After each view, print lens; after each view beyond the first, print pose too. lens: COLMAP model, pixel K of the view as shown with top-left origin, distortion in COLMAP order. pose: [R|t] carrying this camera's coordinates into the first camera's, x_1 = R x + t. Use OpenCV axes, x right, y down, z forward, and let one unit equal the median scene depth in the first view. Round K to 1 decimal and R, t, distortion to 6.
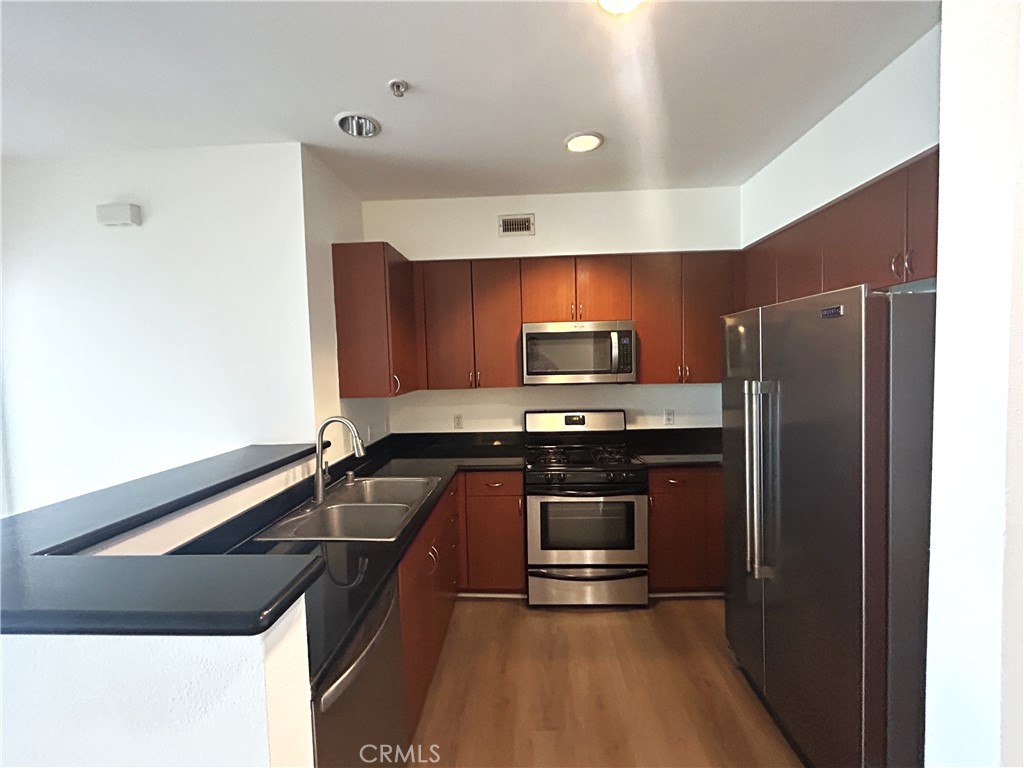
lens RADIAL K [[415.4, 0, 512.6], [0, 415.4, 382.4], [0, 0, 1]] dist [-0.002346, 0.000126]
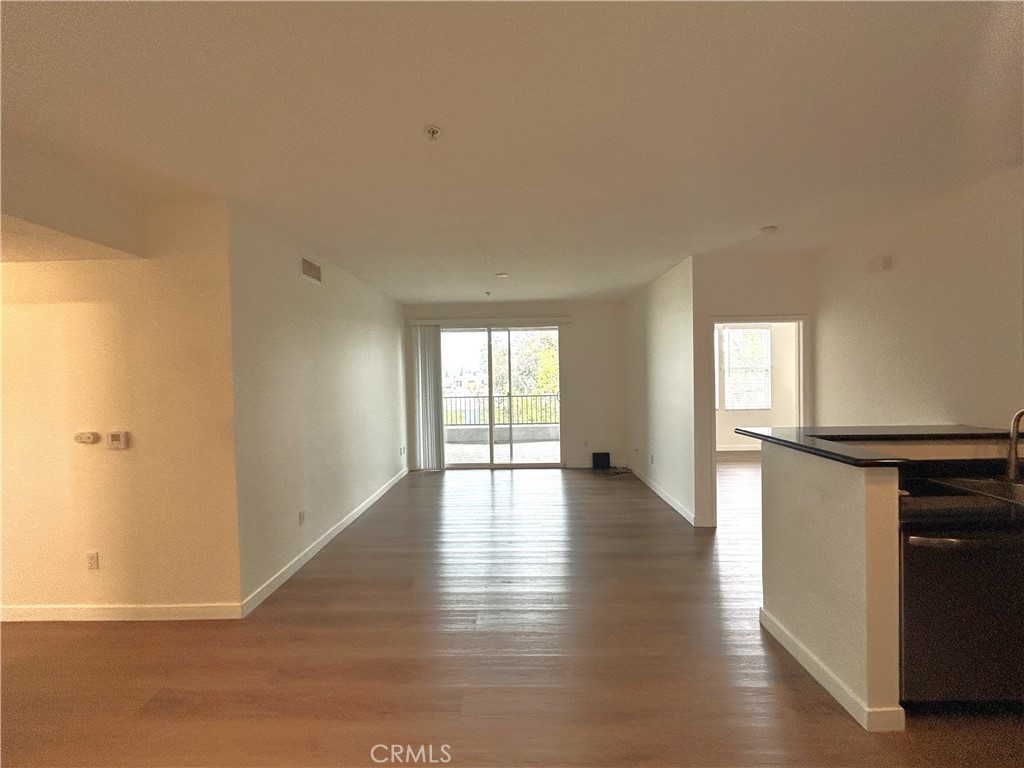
lens RADIAL K [[415.4, 0, 512.6], [0, 415.4, 382.4], [0, 0, 1]] dist [-0.002346, 0.000126]
pose [[0.023626, 0.047182, -0.998607, 0.472262], [-0.029936, 0.998471, 0.046468, 0.004025], [0.999273, 0.028796, 0.025002, -0.316065]]
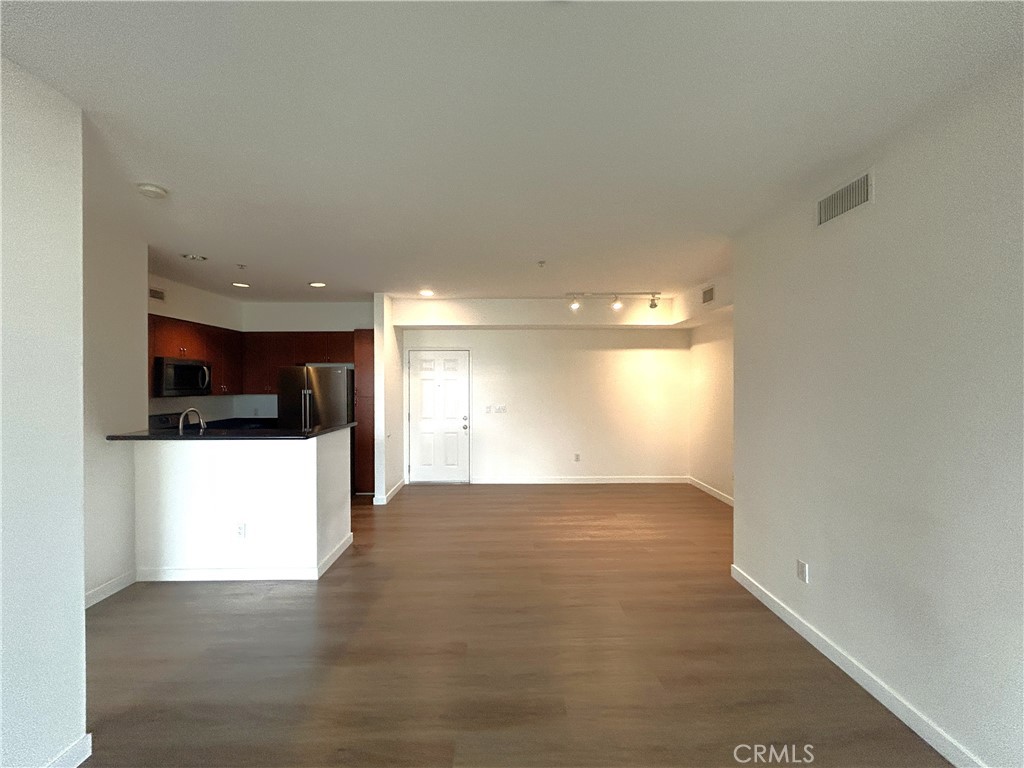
lens RADIAL K [[417.5, 0, 509.6], [0, 417.5, 379.9], [0, 0, 1]] dist [-0.002051, 0.000019]
pose [[-0.057635, 0.031172, 0.997851, -1.696235], [0.051273, 0.998286, -0.028225, 0.057559], [-0.997020, 0.049536, -0.059135, -0.226604]]
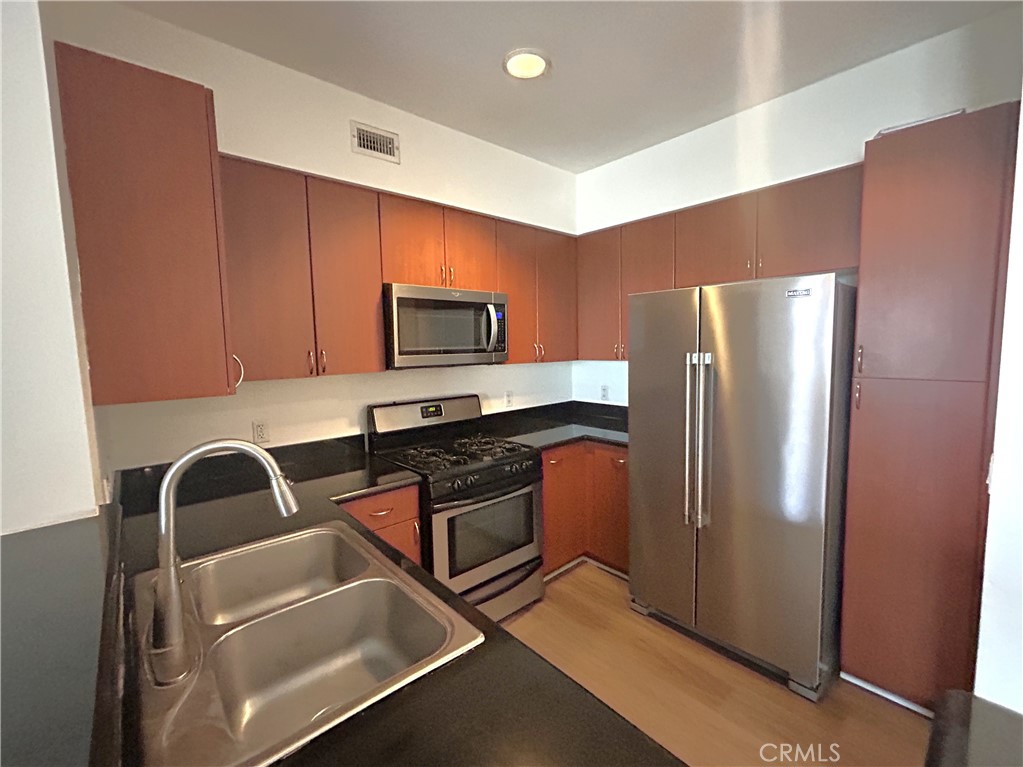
lens RADIAL K [[437.0, 0, 510.6], [0, 437.0, 380.8], [0, 0, 1]] dist [-0.000265, 0.000078]
pose [[0.721959, -0.048962, 0.690201, -0.373402], [0.034254, 0.998799, 0.035023, 0.008142], [-0.691087, -0.001643, 0.722769, 0.317135]]
